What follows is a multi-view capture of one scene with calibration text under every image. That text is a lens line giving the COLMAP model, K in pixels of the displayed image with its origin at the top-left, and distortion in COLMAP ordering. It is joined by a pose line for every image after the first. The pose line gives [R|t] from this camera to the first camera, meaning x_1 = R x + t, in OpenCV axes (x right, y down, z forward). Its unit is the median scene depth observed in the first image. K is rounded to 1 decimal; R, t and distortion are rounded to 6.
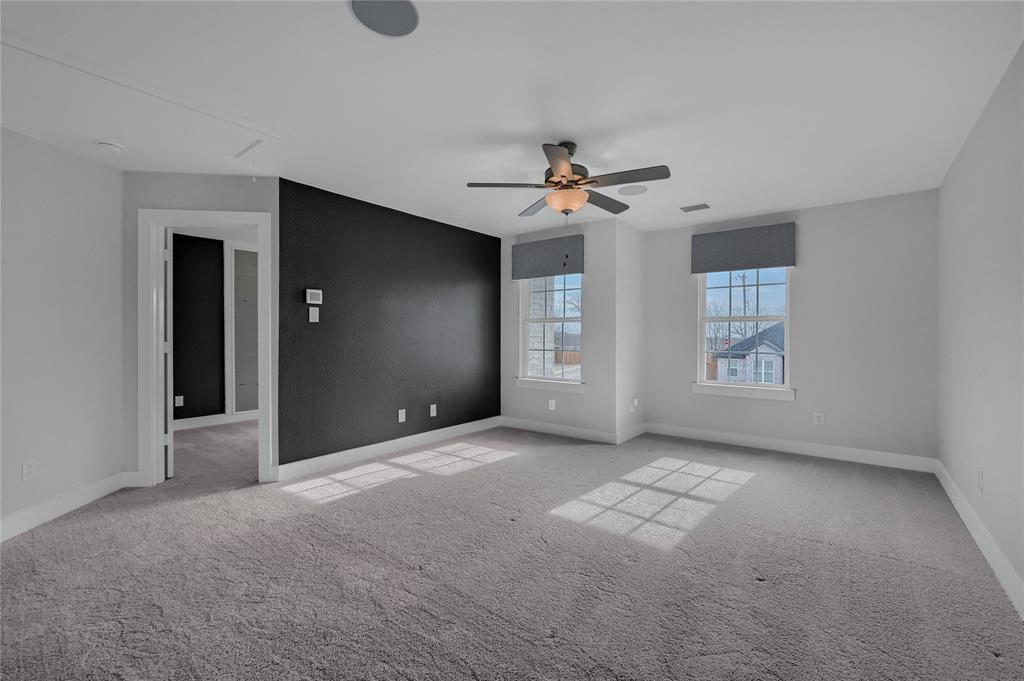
lens RADIAL K [[429.2, 0, 516.7], [0, 429.2, 336.6], [0, 0, 1]] dist [-0.002340, -0.000294]
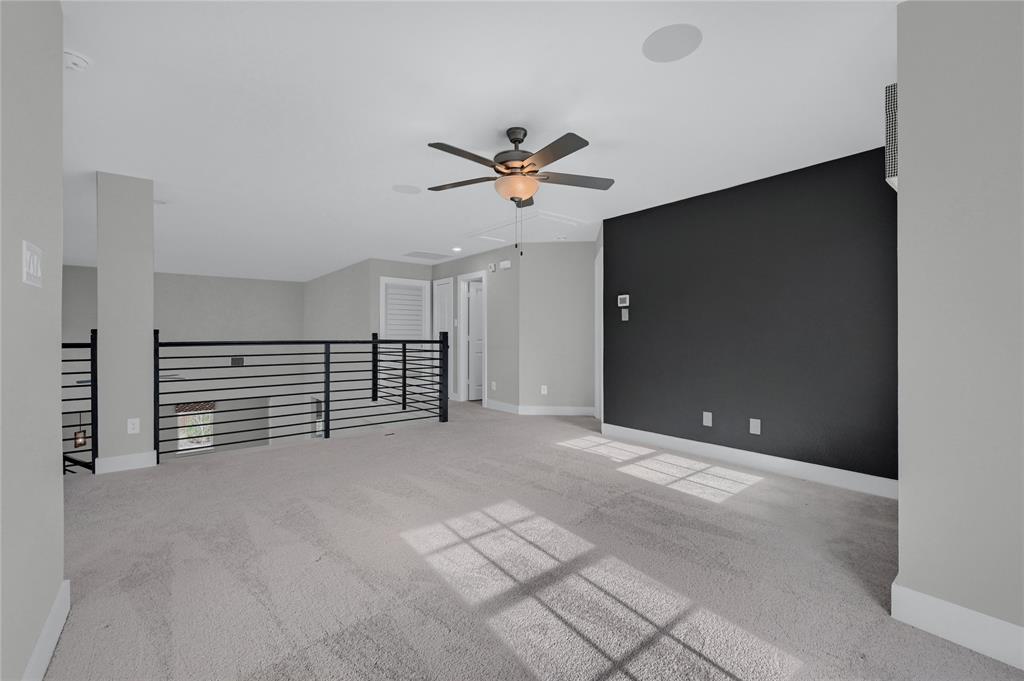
lens RADIAL K [[429.2, 0, 516.7], [0, 429.2, 336.6], [0, 0, 1]] dist [-0.002340, -0.000294]
pose [[-0.216484, 0.000499, -0.976286, 0.847228], [-0.002000, 0.999998, 0.000955, 0.013020], [0.976284, 0.002159, -0.216483, 0.969966]]
